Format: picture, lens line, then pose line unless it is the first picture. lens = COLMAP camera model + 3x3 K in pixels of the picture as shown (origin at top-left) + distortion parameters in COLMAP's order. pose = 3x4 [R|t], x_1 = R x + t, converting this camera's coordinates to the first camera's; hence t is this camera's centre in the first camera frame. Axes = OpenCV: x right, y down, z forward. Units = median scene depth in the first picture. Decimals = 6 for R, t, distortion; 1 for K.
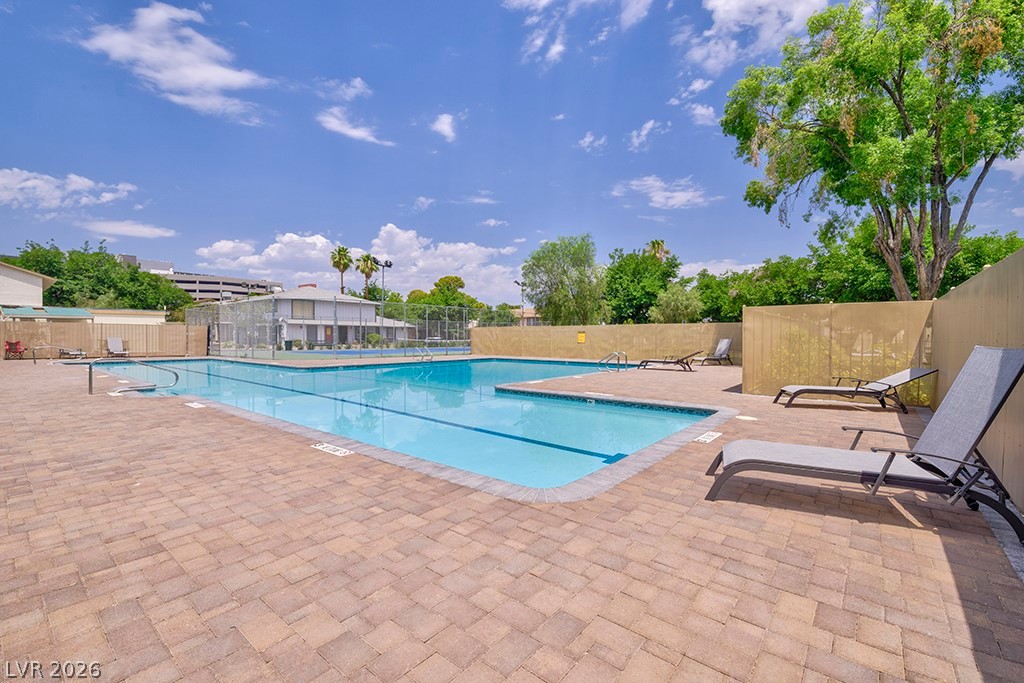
lens RADIAL K [[443.8, 0, 512.0], [0, 443.8, 341.5], [0, 0, 1]] dist [0.000714, -0.017266]
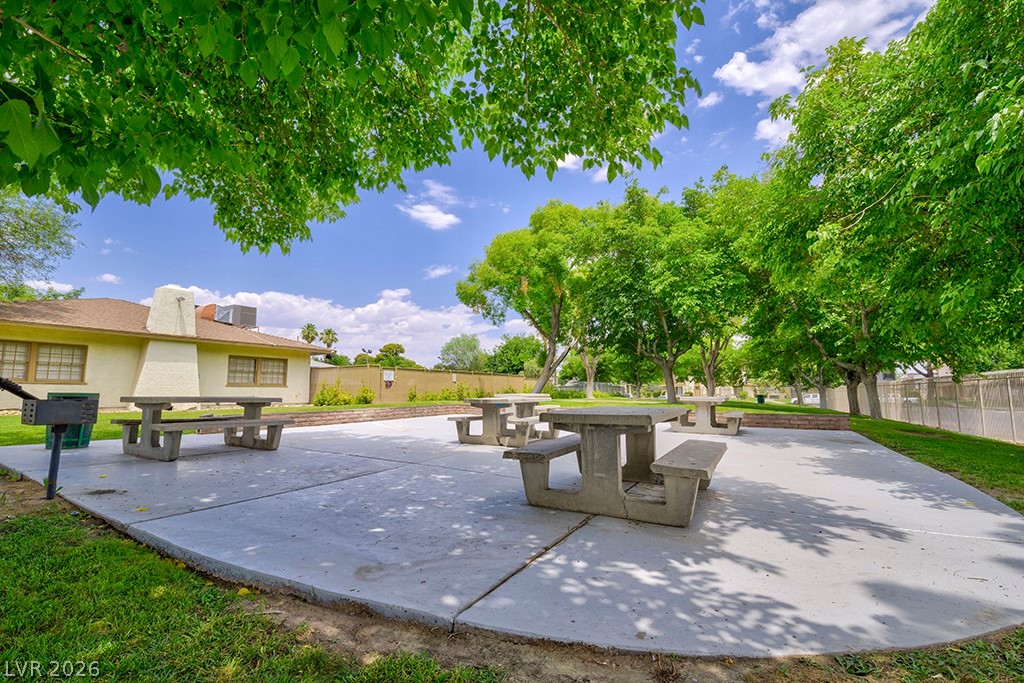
lens RADIAL K [[443.8, 0, 512.0], [0, 443.8, 341.5], [0, 0, 1]] dist [0.000714, -0.017266]
pose [[0.990442, 0.005864, 0.137806, 0.040471], [0.012142, 0.991511, -0.129458, 0.023632], [-0.137396, 0.129894, 0.981962, -0.558410]]
